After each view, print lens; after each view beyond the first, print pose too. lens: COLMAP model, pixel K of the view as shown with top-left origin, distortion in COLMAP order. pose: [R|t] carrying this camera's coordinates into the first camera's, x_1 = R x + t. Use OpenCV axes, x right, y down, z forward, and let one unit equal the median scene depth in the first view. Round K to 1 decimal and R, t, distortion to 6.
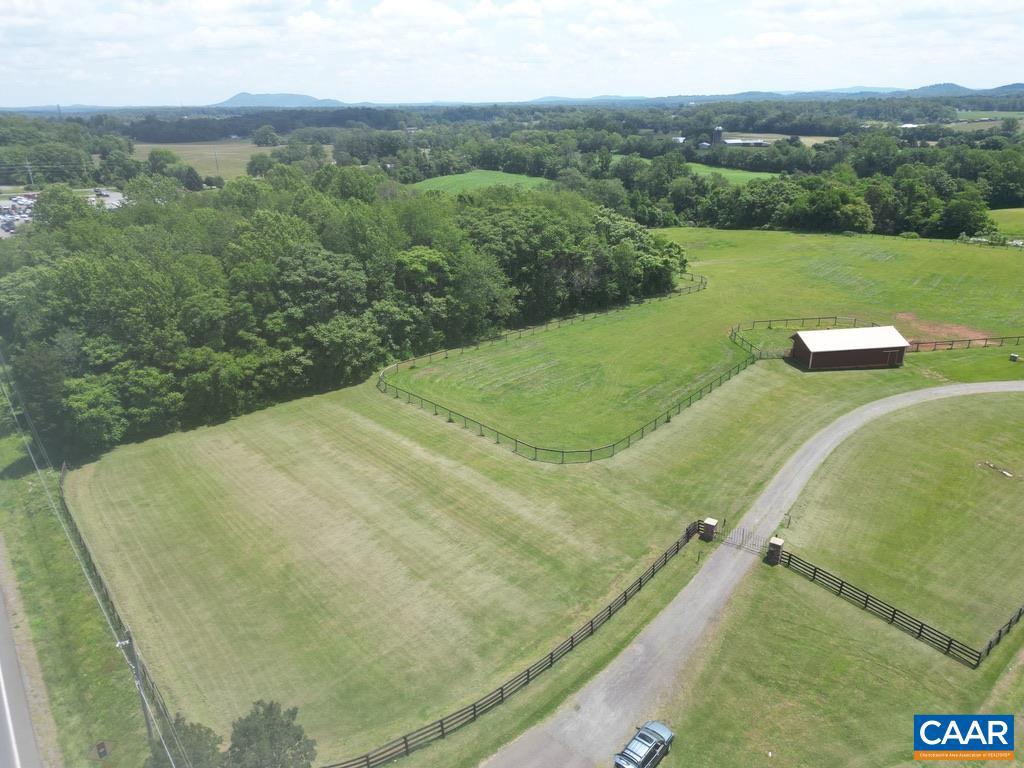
lens RADIAL K [[705.2, 0, 513.9], [0, 705.2, 382.3], [0, 0, 1]] dist [0.077629, -0.077144]
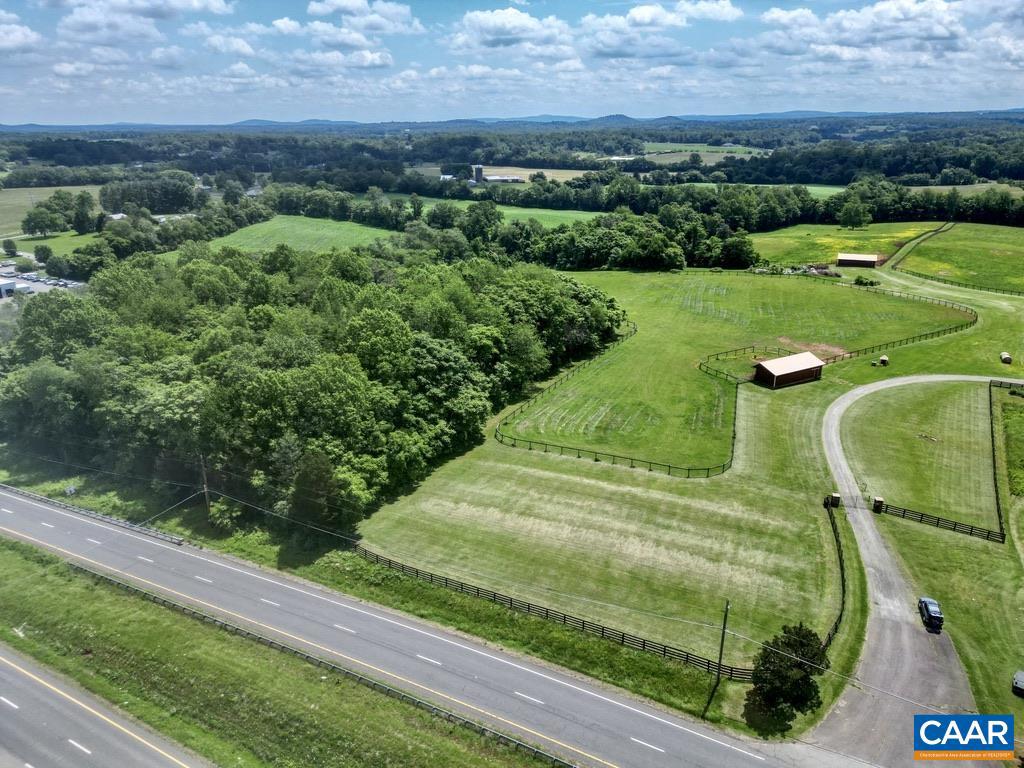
lens RADIAL K [[705.2, 0, 513.9], [0, 705.2, 382.3], [0, 0, 1]] dist [0.077629, -0.077144]
pose [[0.932973, -0.118066, 0.340031, -0.503374], [0.128847, 0.991622, -0.009216, -0.074287], [-0.336094, 0.052410, 0.940369, -0.159321]]
